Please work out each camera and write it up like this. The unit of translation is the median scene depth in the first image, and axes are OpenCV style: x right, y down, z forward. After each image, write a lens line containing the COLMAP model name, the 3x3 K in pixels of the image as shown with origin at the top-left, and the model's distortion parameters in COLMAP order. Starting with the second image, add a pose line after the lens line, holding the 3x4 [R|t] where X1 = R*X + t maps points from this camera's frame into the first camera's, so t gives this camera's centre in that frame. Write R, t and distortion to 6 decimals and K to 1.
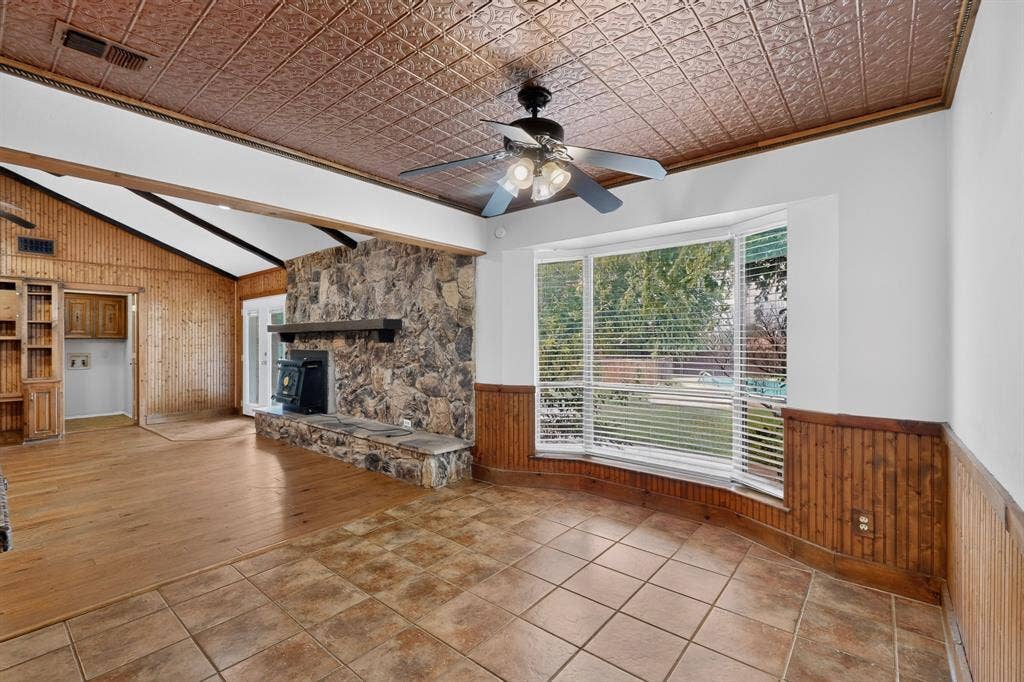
lens RADIAL K [[446.5, 0, 512.8], [0, 446.5, 342.1], [0, 0, 1]] dist [-0.000587, -0.000085]
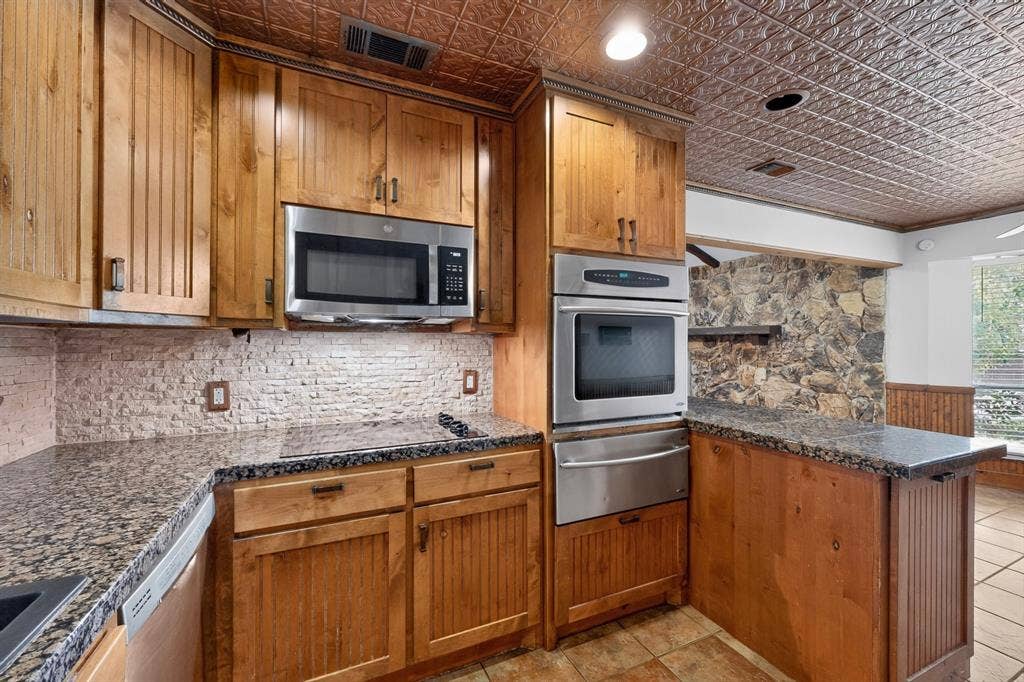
lens RADIAL K [[415.2, 0, 511.2], [0, 415.2, 342.6], [0, 0, 1]] dist [-0.002163, 0.000705]
pose [[0.901470, 0.000721, -0.432841, -0.423997], [0.000101, 0.999998, 0.001875, -0.008097], [0.432841, -0.001733, 0.901469, -0.296789]]
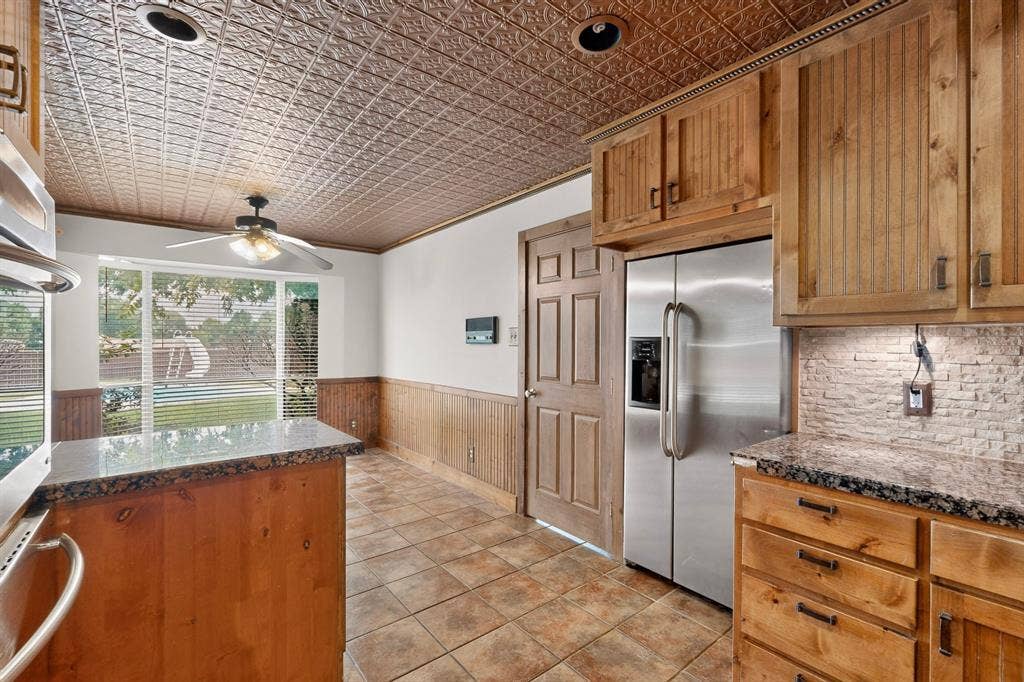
lens RADIAL K [[446.5, 0, 509.8], [0, 446.5, 344.1], [0, 0, 1]] dist [-0.000587, -0.000085]
pose [[0.204368, -0.006645, 0.978872, -0.640329], [0.000951, 0.999978, 0.006589, -0.007907], [-0.978894, -0.000416, 0.204370, -0.123836]]
